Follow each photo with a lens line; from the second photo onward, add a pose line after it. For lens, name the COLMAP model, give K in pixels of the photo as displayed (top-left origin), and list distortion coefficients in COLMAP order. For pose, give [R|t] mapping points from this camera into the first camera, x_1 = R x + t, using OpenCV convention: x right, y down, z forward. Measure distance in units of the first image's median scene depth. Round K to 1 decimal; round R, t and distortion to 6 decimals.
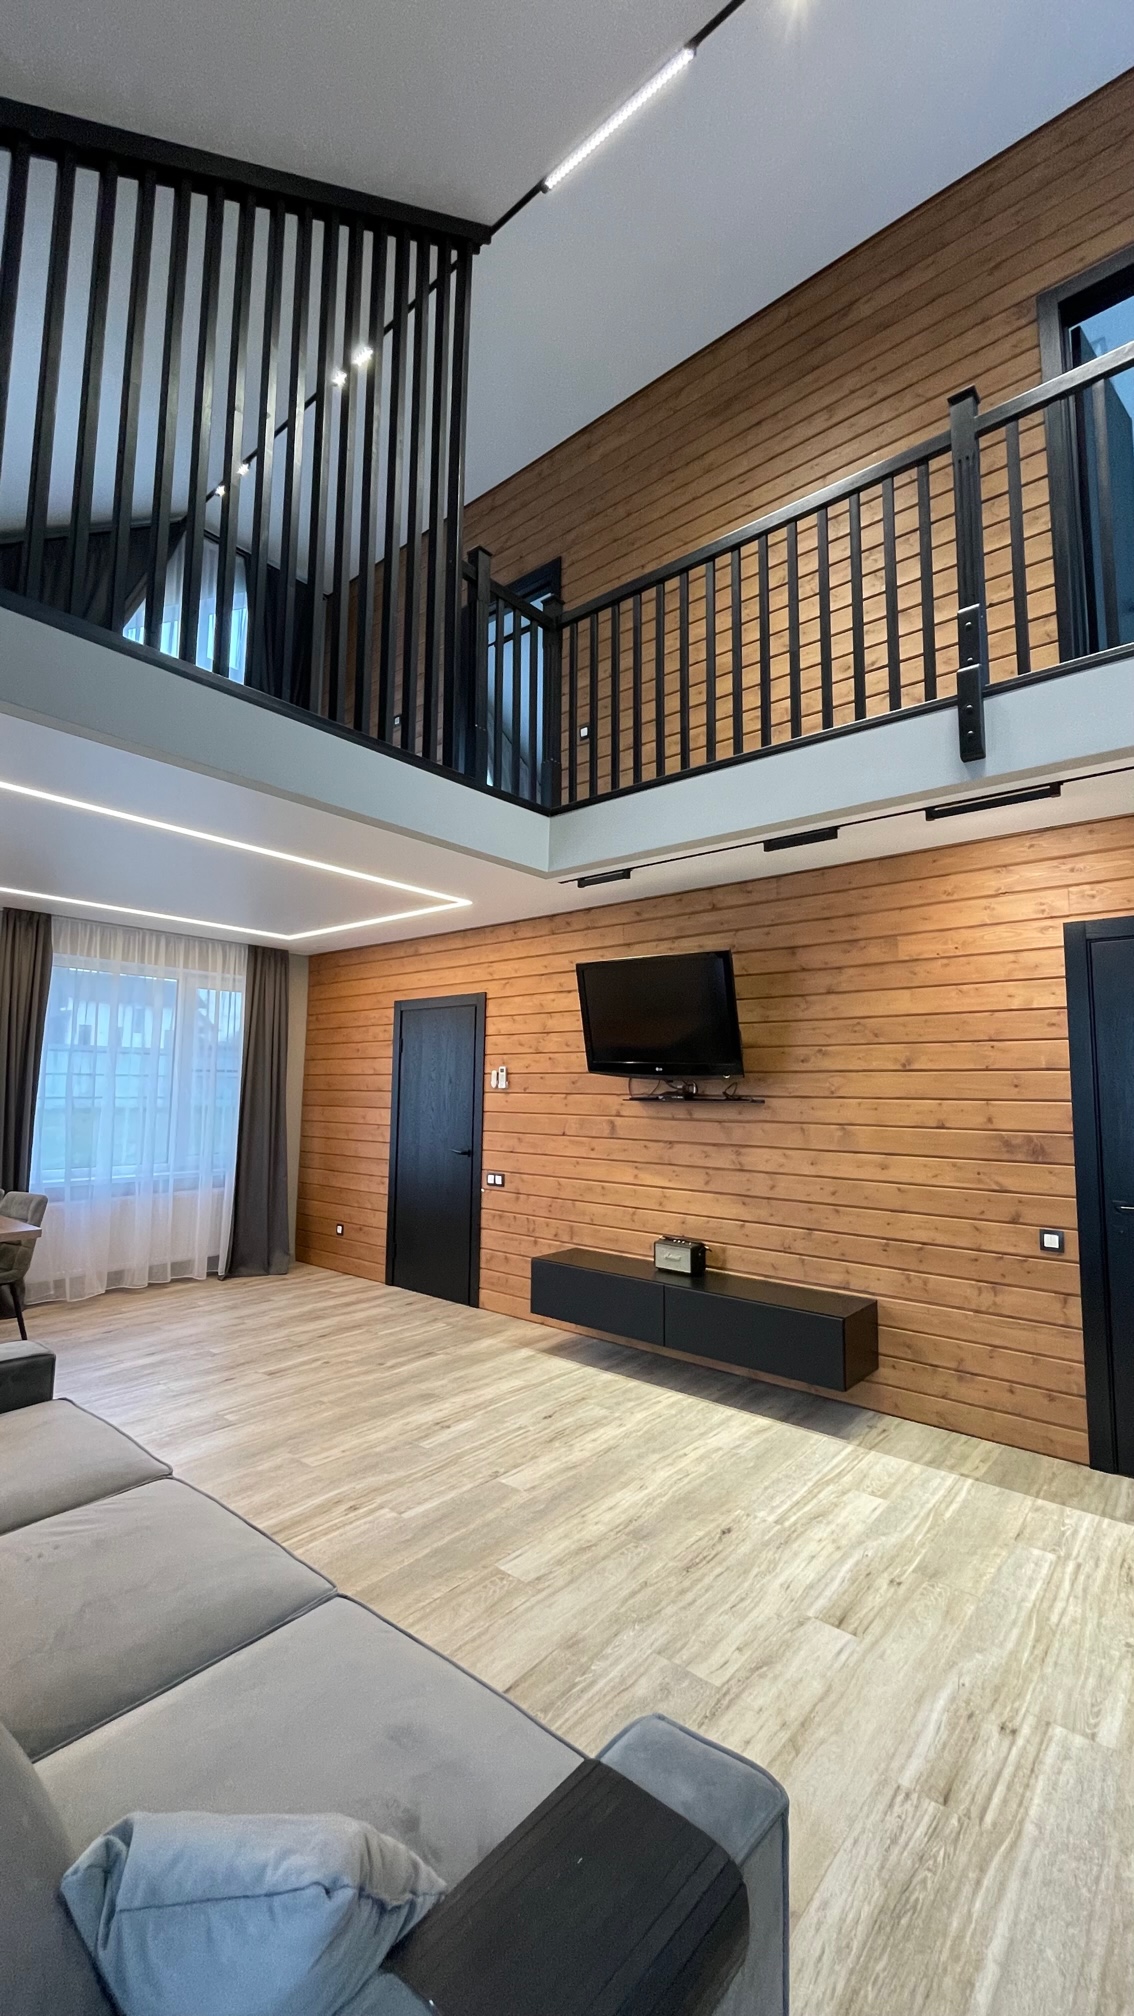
lens RADIAL K [[816.1, 0, 571.1], [0, 816.1, 1004.9], [0, 0, 1]] dist [-0.003339, -0.000209]
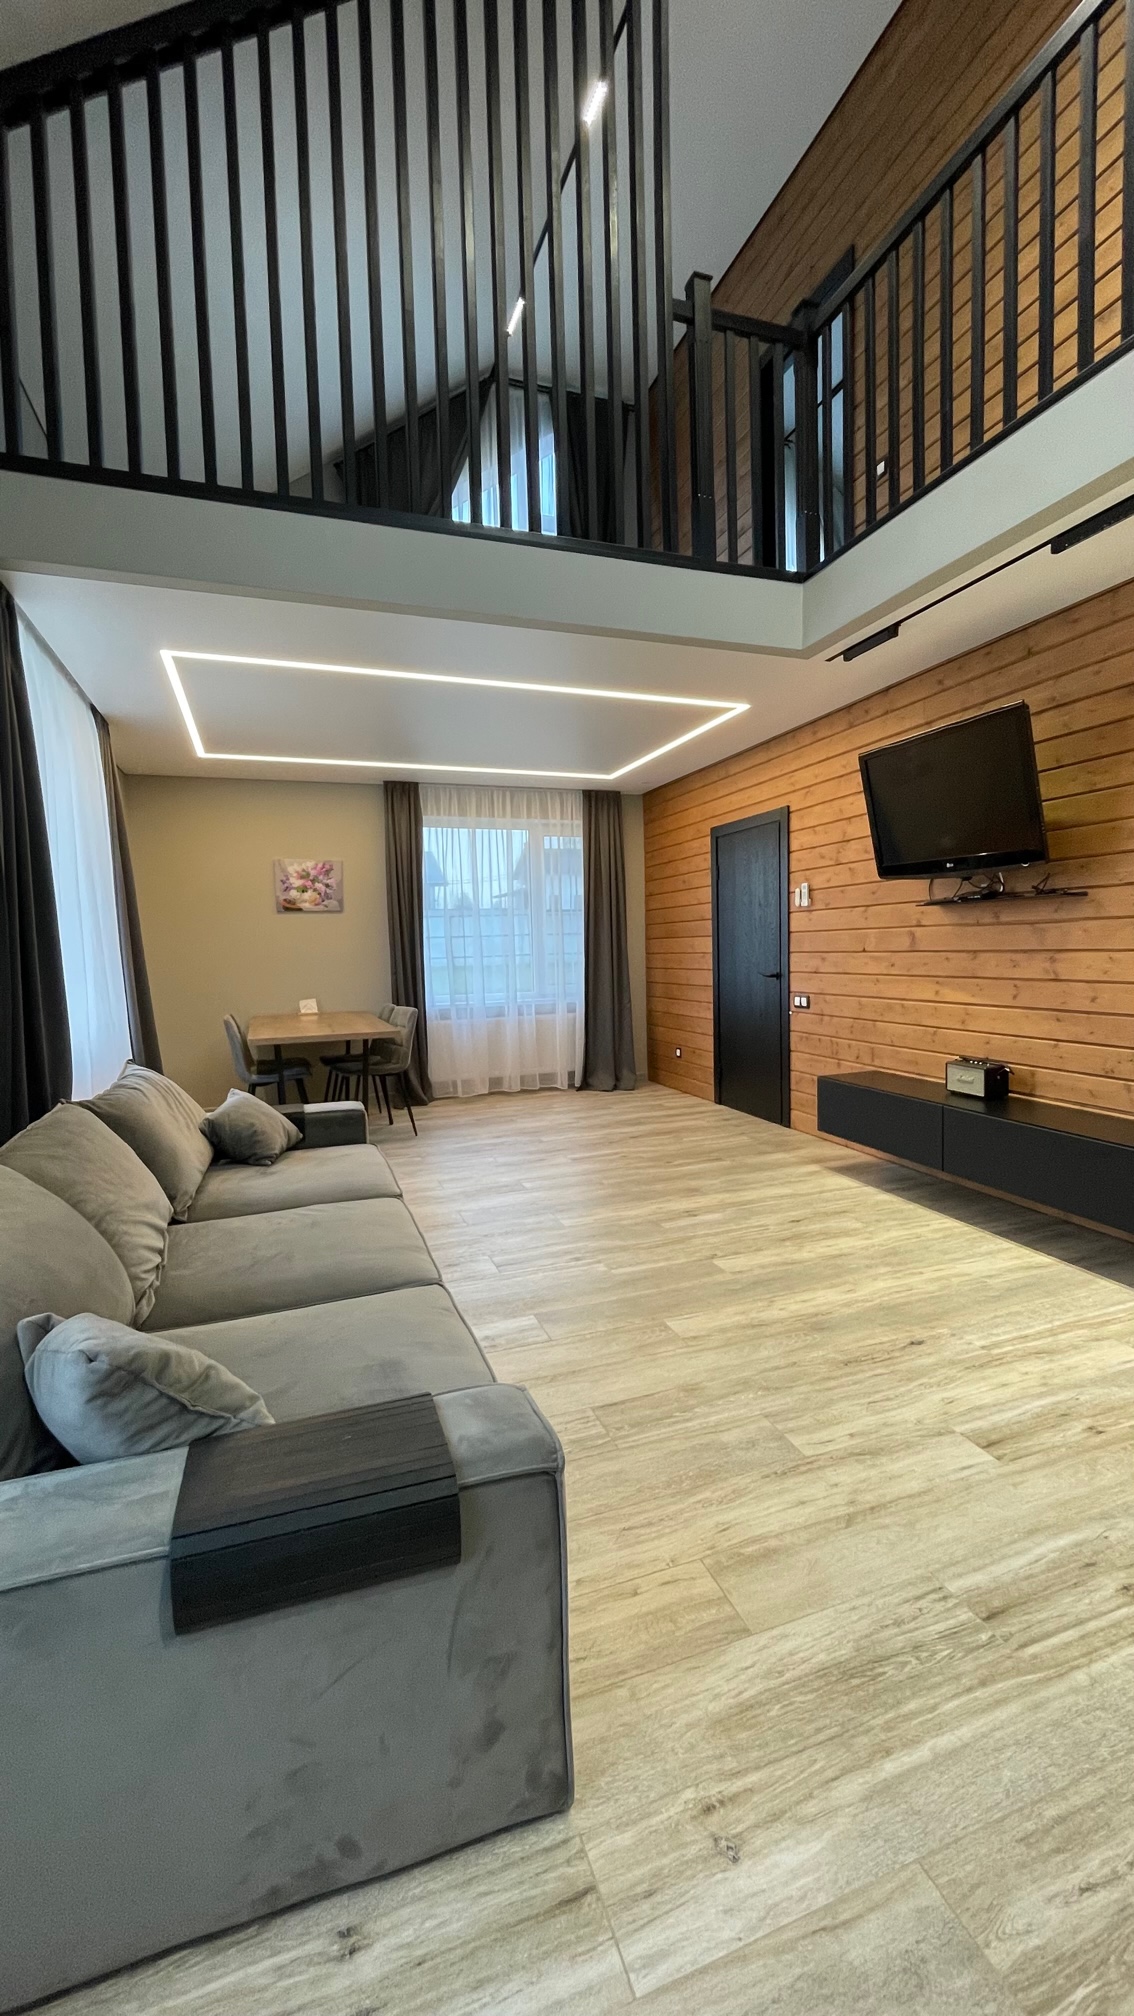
lens RADIAL K [[816.1, 0, 571.1], [0, 816.1, 1004.9], [0, 0, 1]] dist [-0.003339, -0.000209]
pose [[0.862830, 0.001740, -0.505491, 0.225333], [0.087580, 0.984356, 0.152880, 0.065814], [0.497849, -0.176181, 0.849180, 0.062047]]
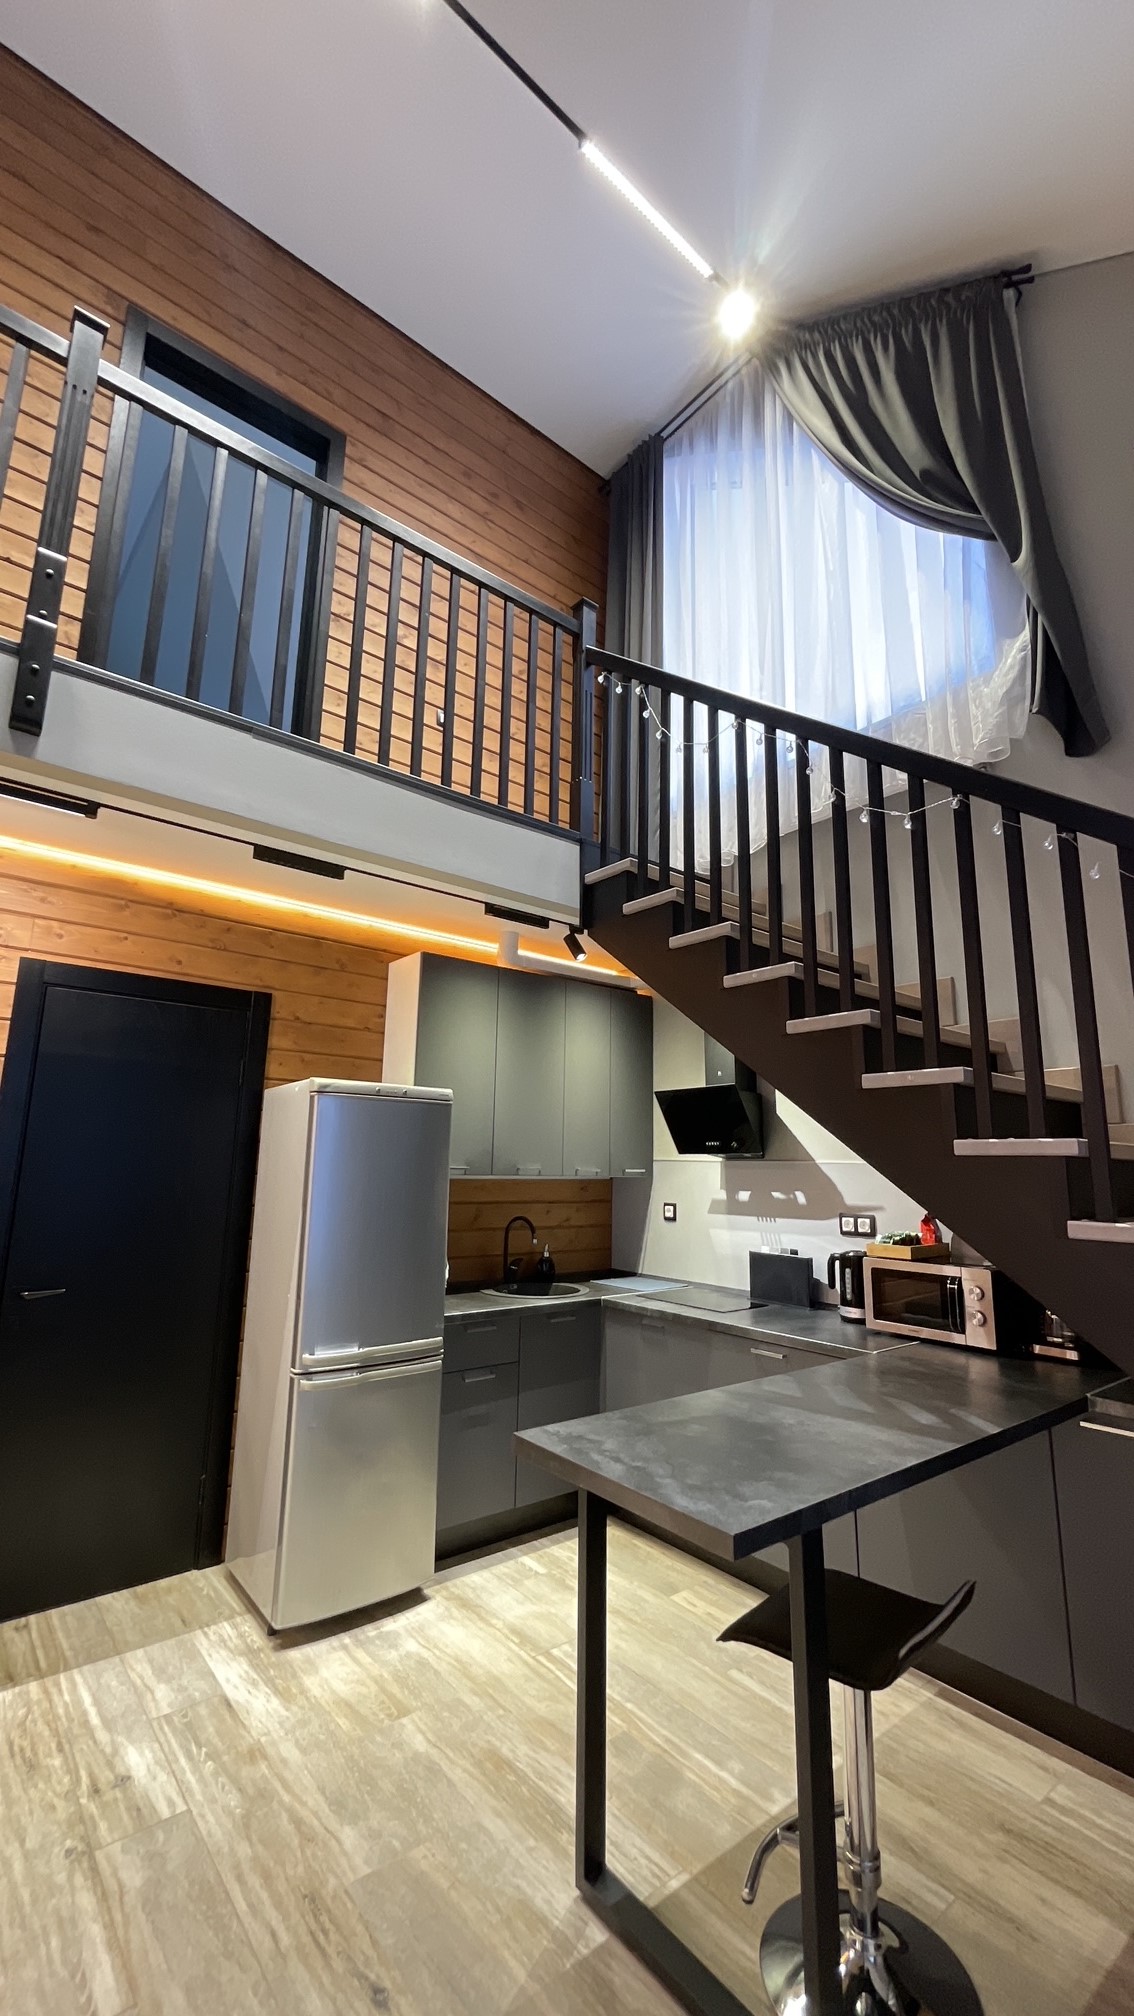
lens RADIAL K [[815.8, 0, 571.1], [0, 815.8, 1003.8], [0, 0, 1]] dist [-0.004752, 0.000242]
pose [[0.184291, 0.185875, 0.965136, -0.089622], [-0.116110, 0.979196, -0.166412, 0.019890], [-0.975989, -0.081394, 0.202039, 0.234418]]
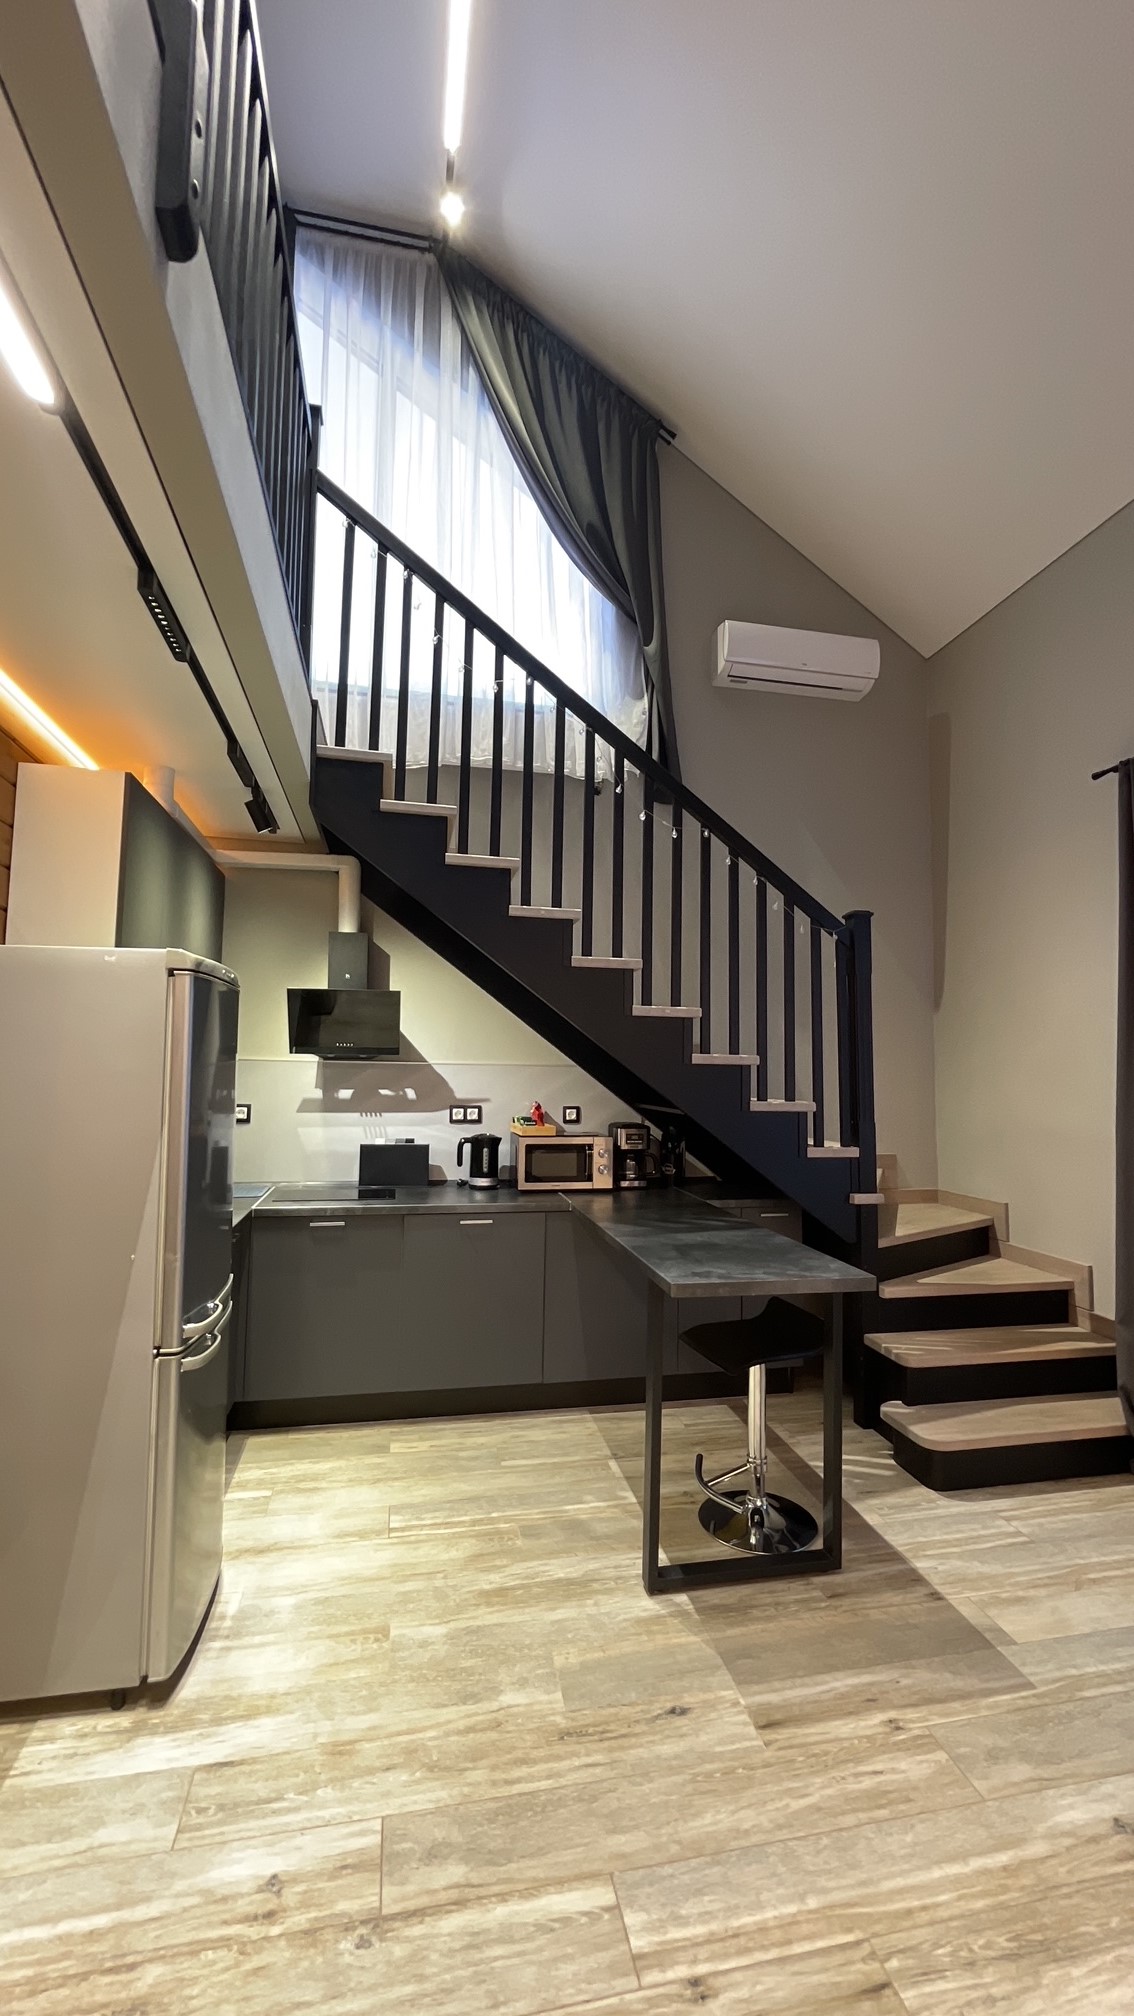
lens RADIAL K [[816.1, 0, 571.1], [0, 816.1, 1004.9], [0, 0, 1]] dist [-0.003339, -0.000209]
pose [[-0.788130, 0.028418, 0.614852, 0.082517], [-0.086214, 0.983989, -0.155990, 0.084729], [-0.609441, -0.175949, -0.773061, 0.856241]]
